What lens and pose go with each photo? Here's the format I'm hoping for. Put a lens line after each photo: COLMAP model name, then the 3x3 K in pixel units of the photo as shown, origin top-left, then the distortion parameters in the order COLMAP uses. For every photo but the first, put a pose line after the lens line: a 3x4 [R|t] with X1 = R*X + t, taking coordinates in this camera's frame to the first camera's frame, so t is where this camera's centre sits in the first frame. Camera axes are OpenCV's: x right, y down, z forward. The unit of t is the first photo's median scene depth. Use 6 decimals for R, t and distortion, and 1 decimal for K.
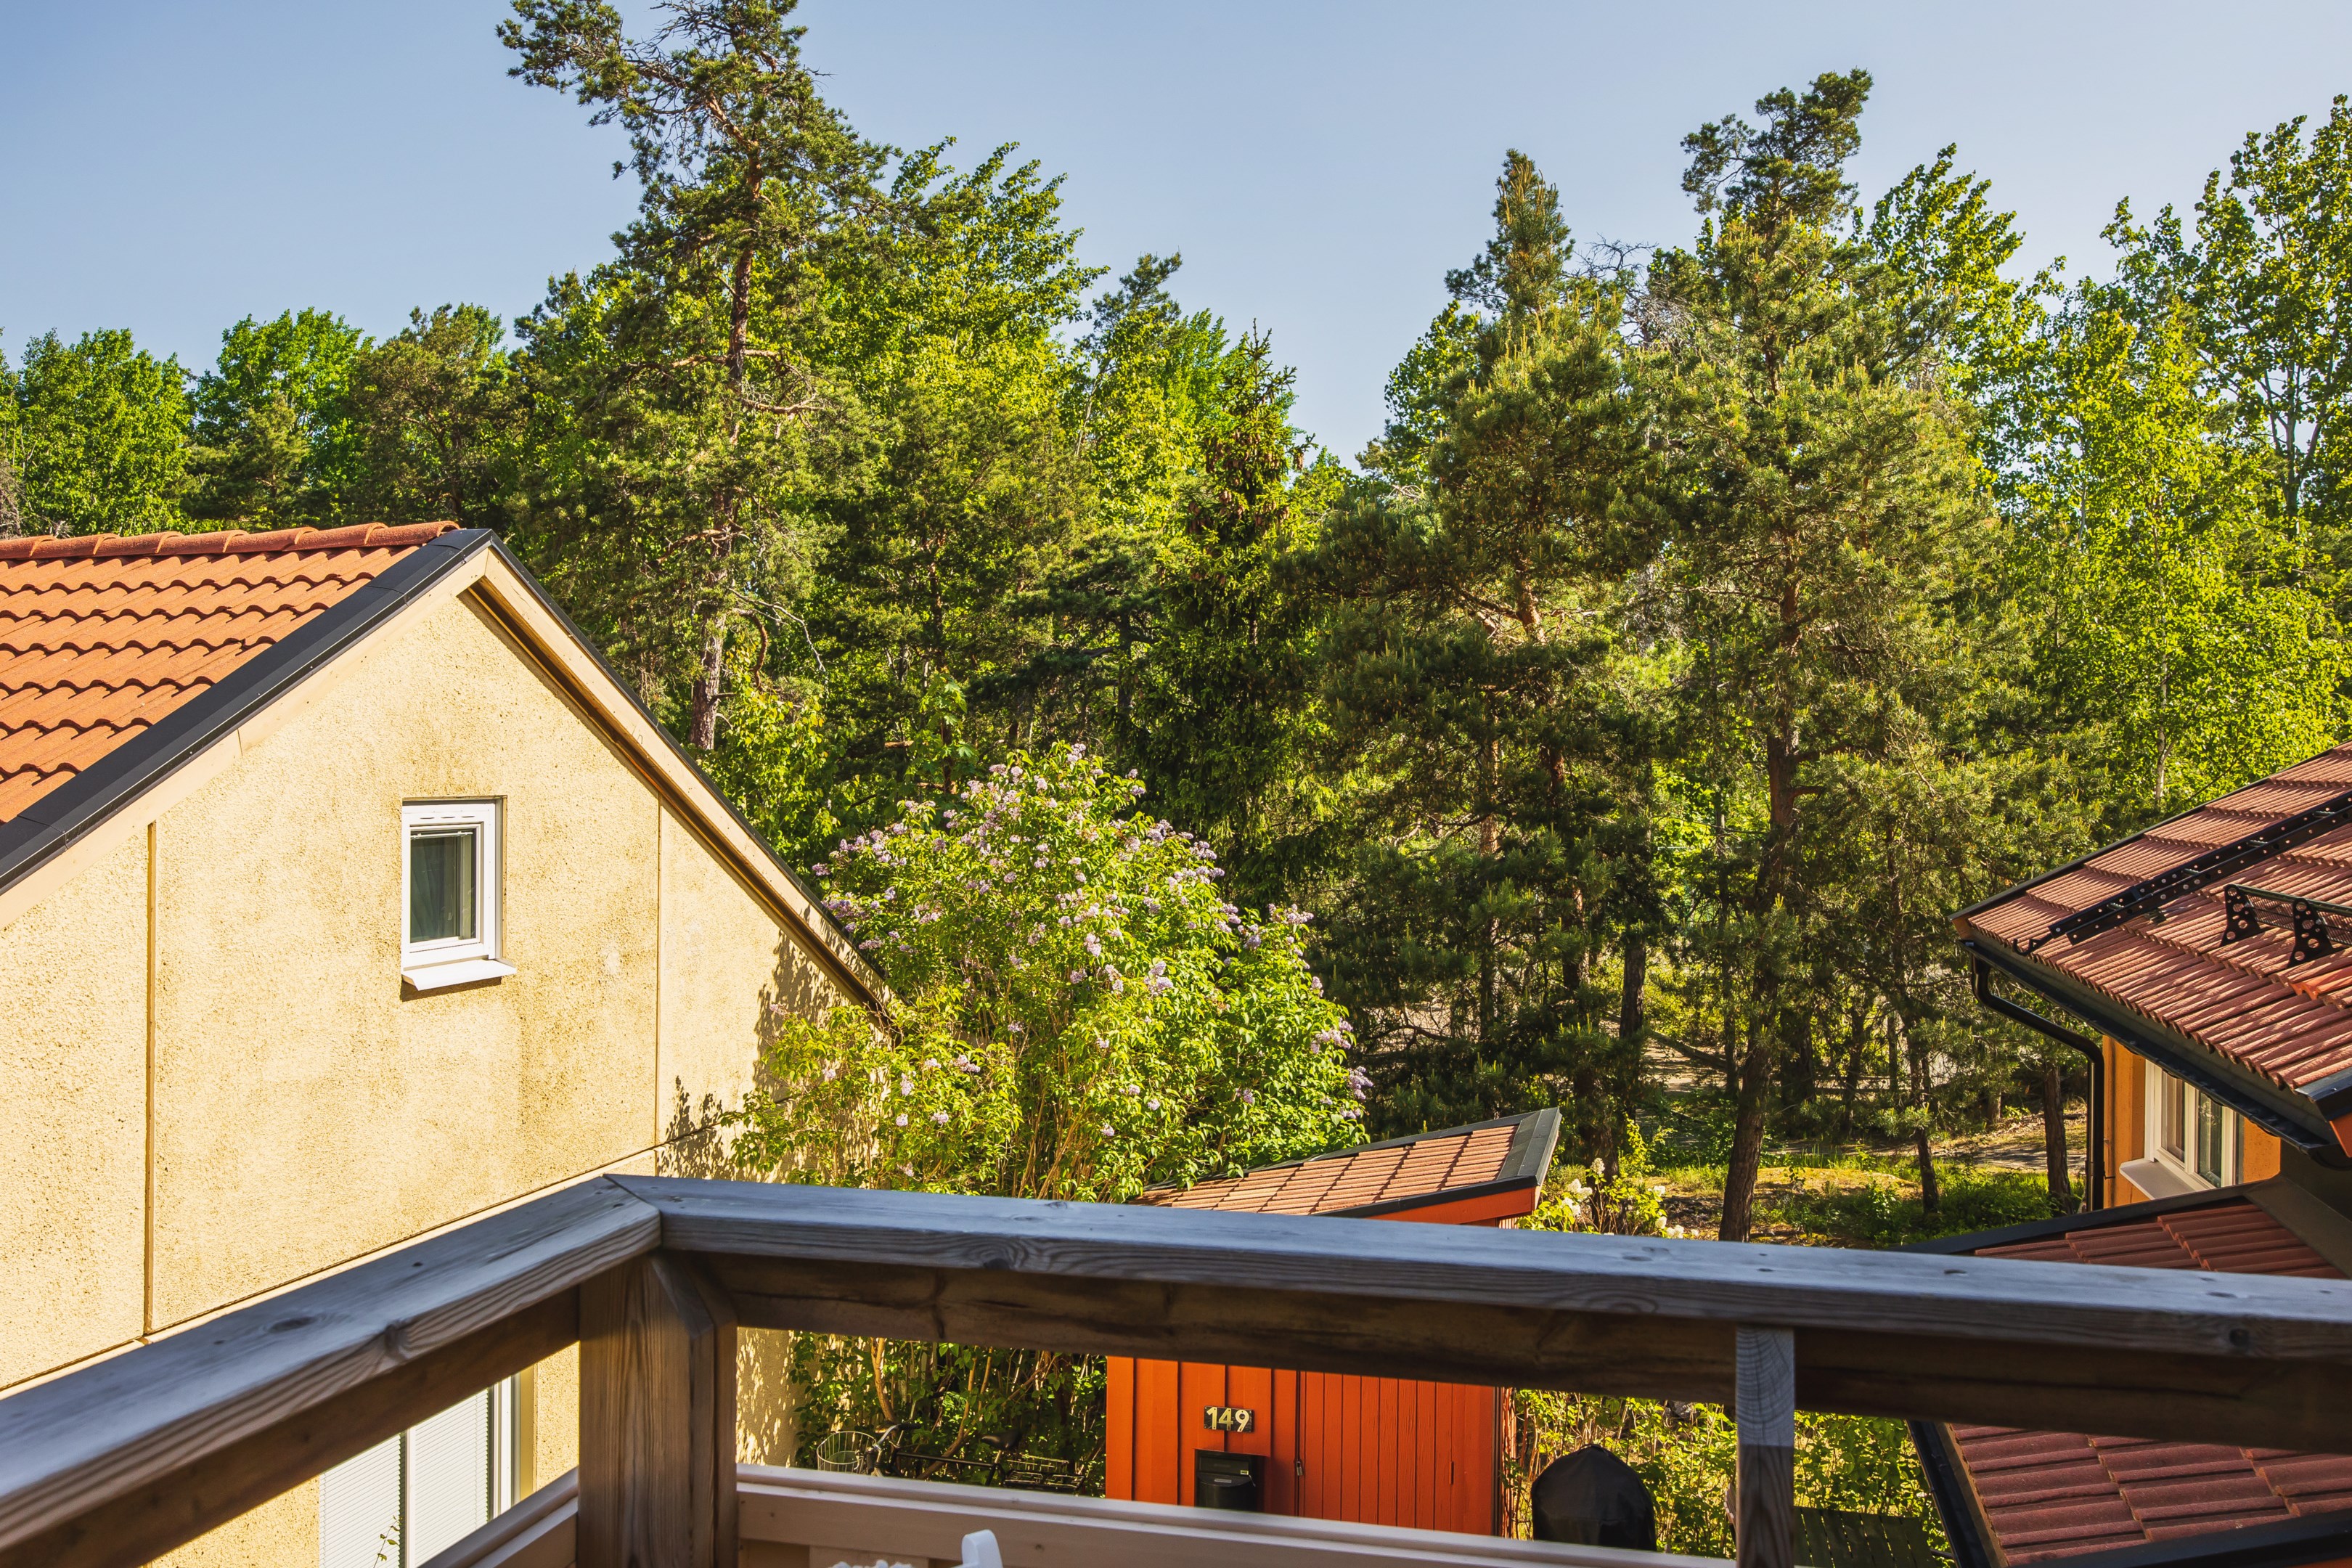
lens RADIAL K [[2040.0, 0, 1181.7], [0, 2040.0, 784.5], [0, 0, 1]] dist [-0.009341, -0.001618]
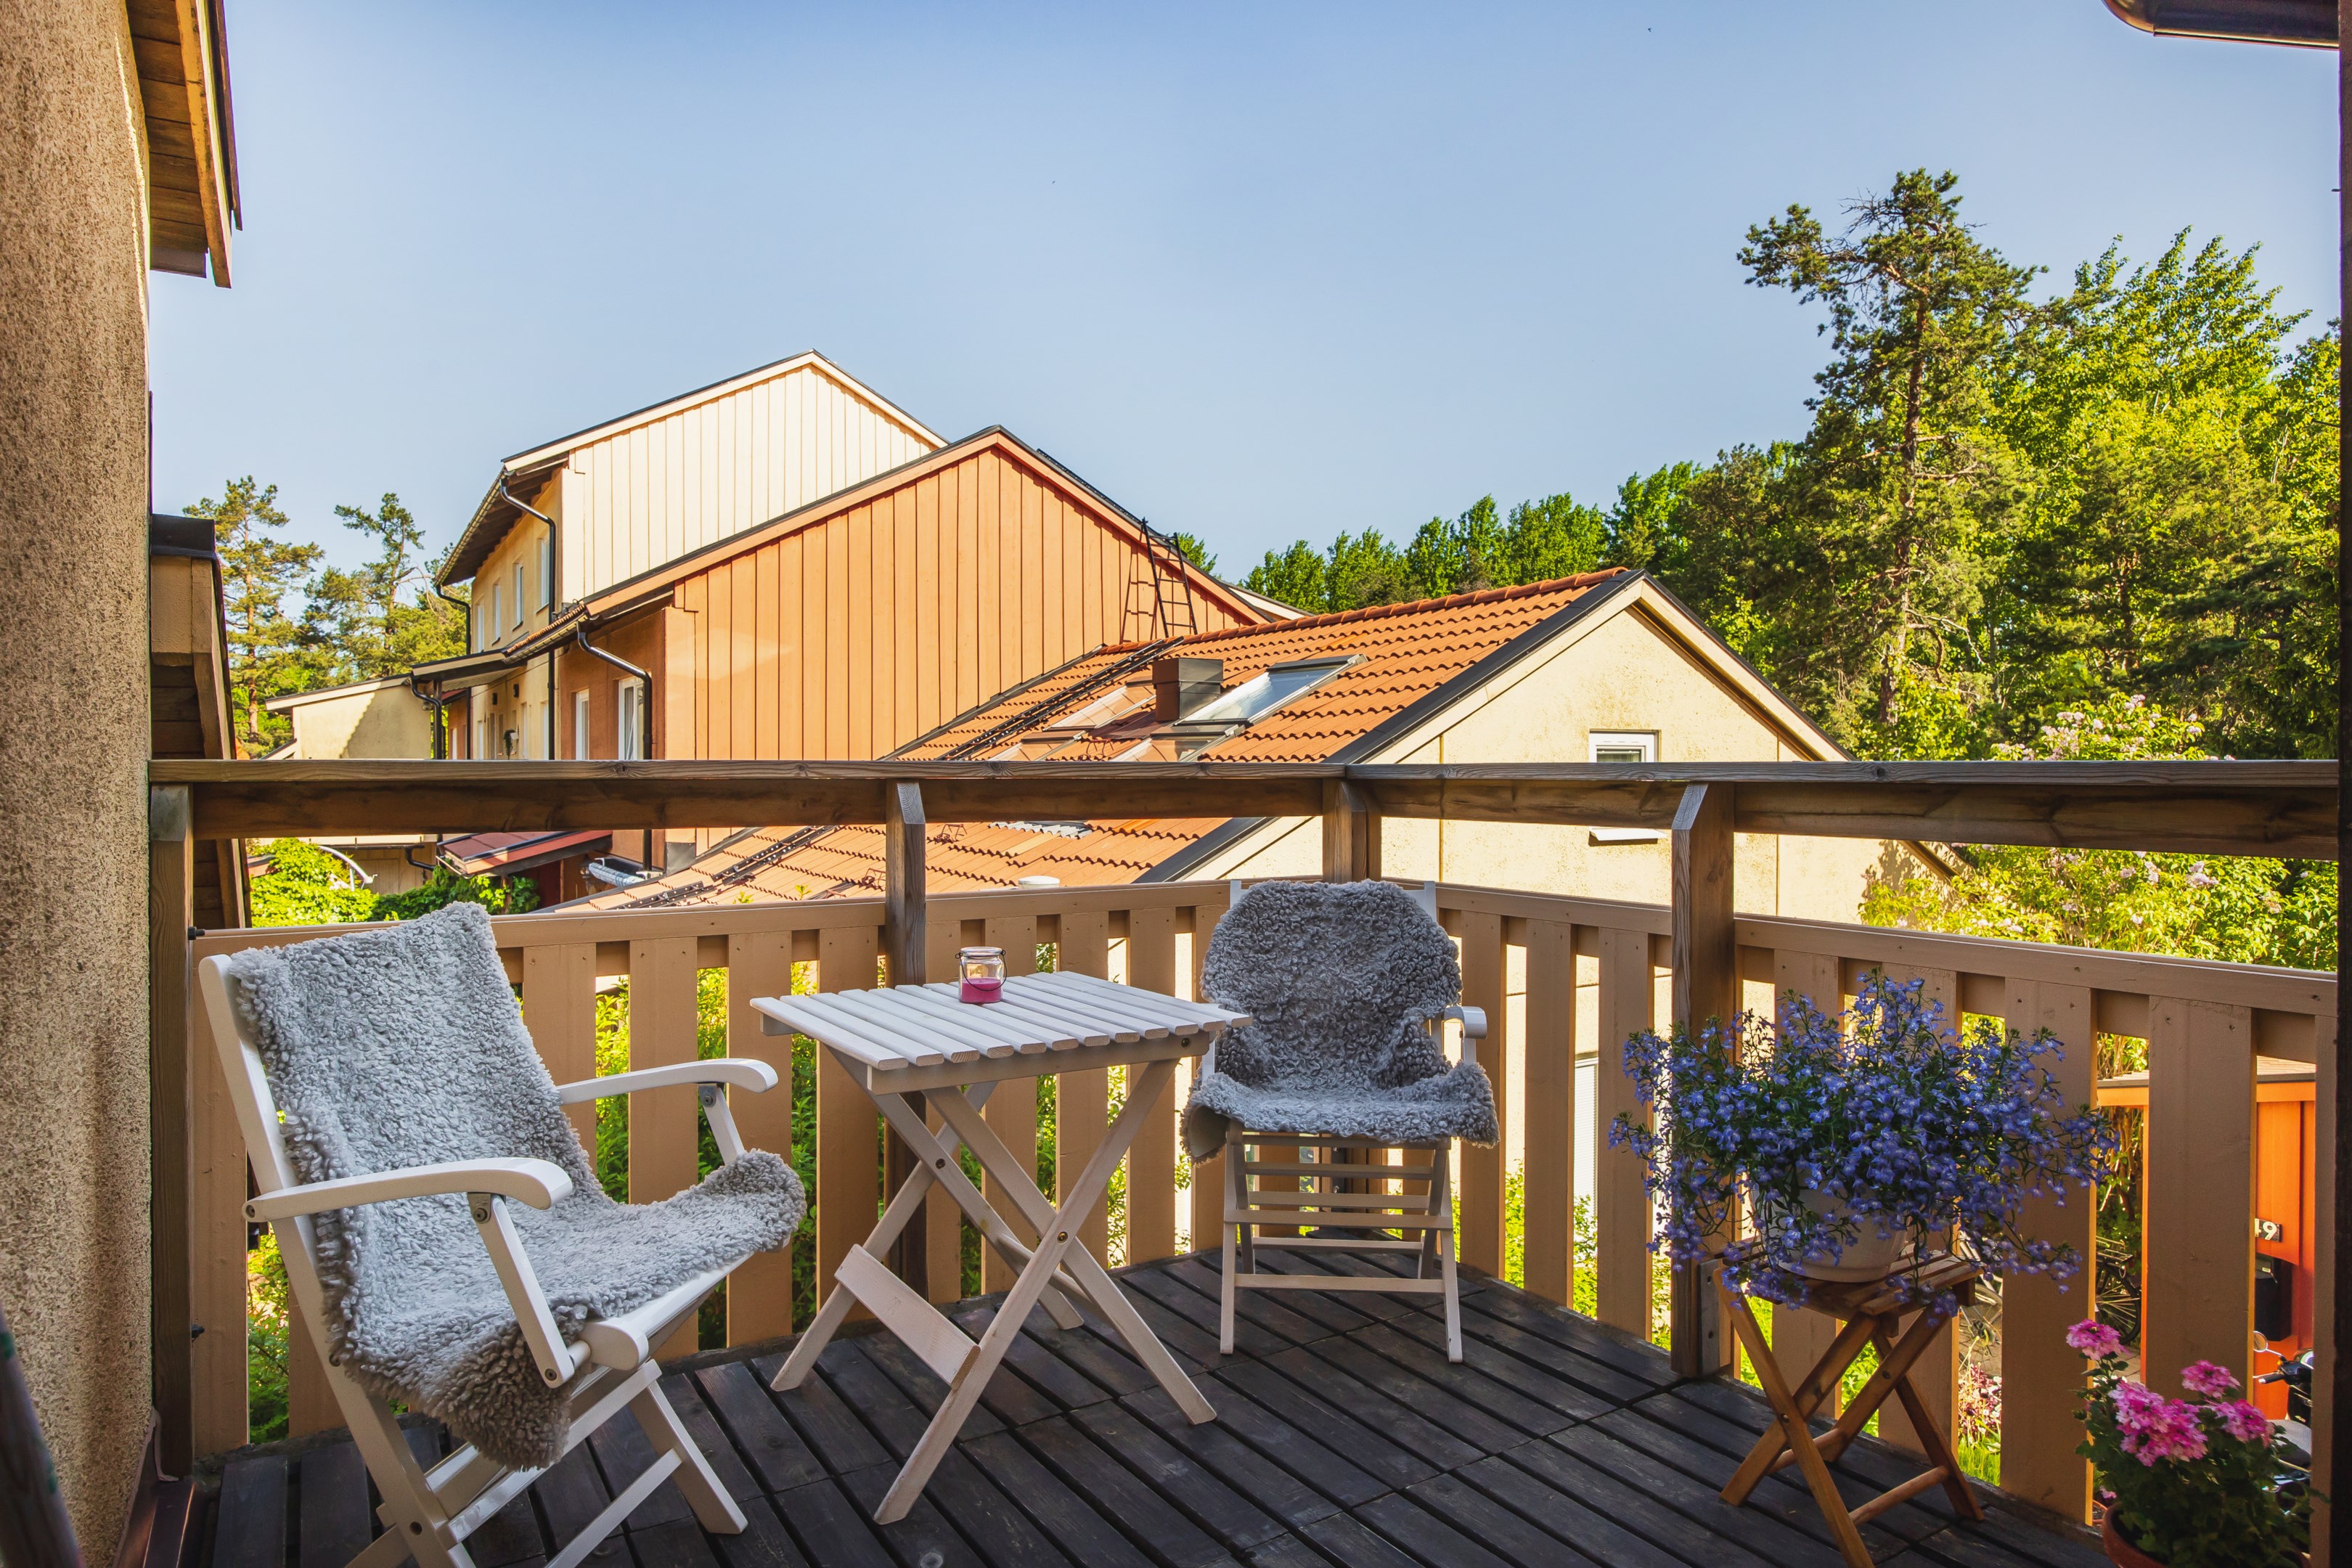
lens RADIAL K [[1406.3, 0, 1174.8], [0, 1406.3, 781.5], [0, 0, 1]] dist [0.005008, 0.003395]
pose [[0.716787, -0.002058, -0.697289, 0.096572], [-0.001077, 0.999991, -0.004059, 0.027699], [0.697292, 0.003661, 0.716778, -0.050066]]
